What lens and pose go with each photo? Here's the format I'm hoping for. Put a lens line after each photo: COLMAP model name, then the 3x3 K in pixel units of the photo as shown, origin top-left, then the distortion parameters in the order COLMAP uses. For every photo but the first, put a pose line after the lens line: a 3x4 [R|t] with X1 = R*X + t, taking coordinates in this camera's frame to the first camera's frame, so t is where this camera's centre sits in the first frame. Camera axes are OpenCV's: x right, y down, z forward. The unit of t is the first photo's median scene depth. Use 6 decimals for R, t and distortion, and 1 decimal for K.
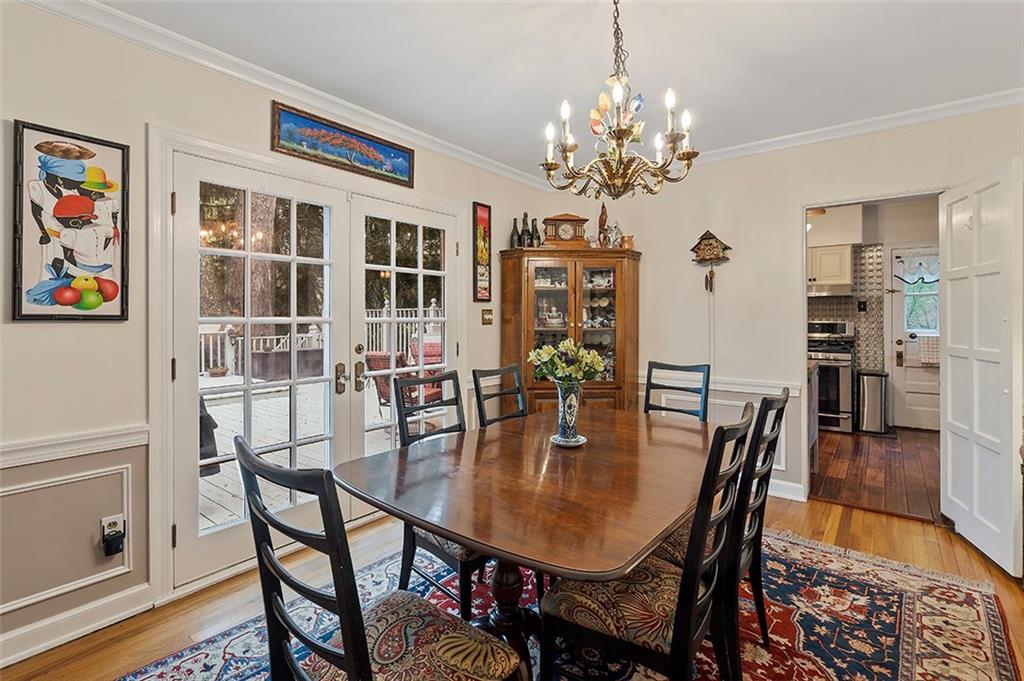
lens RADIAL K [[471.8, 0, 505.9], [0, 471.8, 316.3], [0, 0, 1]] dist [-0.002999, 0.000452]
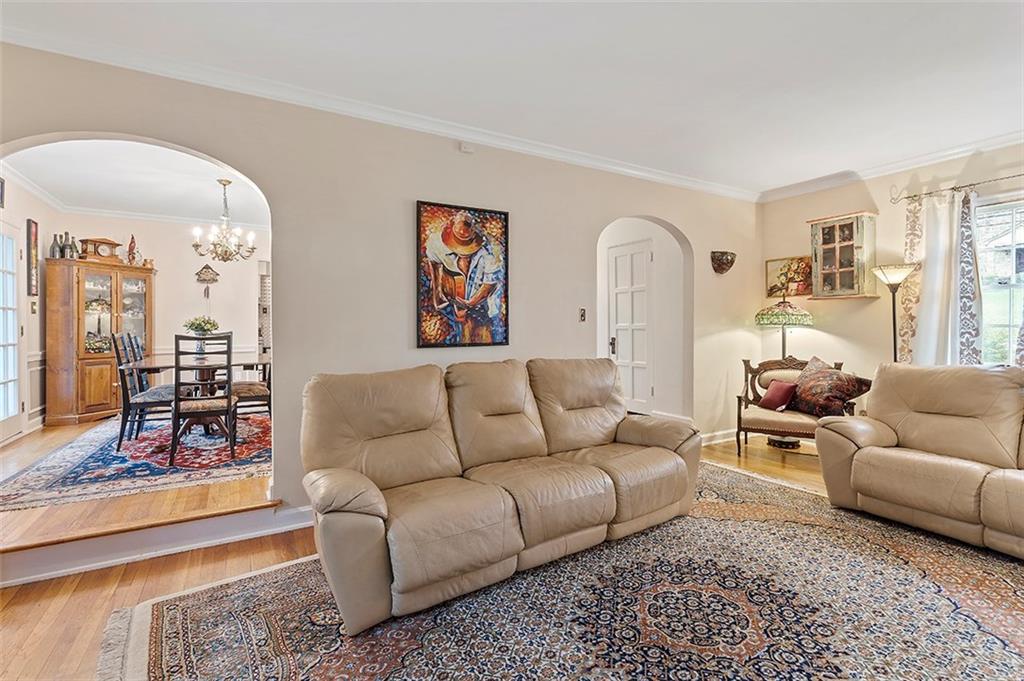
lens RADIAL K [[471.8, 0, 515.8], [0, 471.8, 324.9], [0, 0, 1]] dist [-0.002999, 0.000452]
pose [[0.358936, 0.002207, 0.933360, -0.767055], [-0.001189, 0.999997, -0.001907, 0.049342], [-0.933361, -0.000425, 0.358938, -0.696165]]
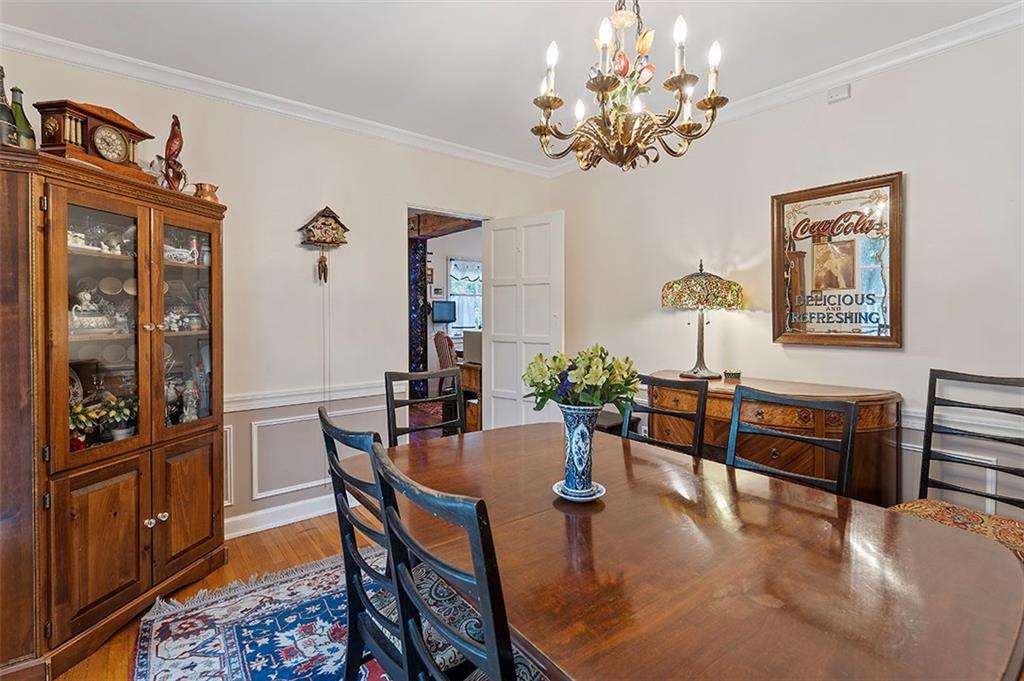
lens RADIAL K [[471.8, 0, 513.6], [0, 471.8, 318.4], [0, 0, 1]] dist [-0.002999, 0.000452]
pose [[0.216225, -0.010349, 0.976289, -0.276411], [-0.005435, 0.999916, 0.011803, -0.000360], [-0.976328, -0.007859, 0.216151, 0.463773]]
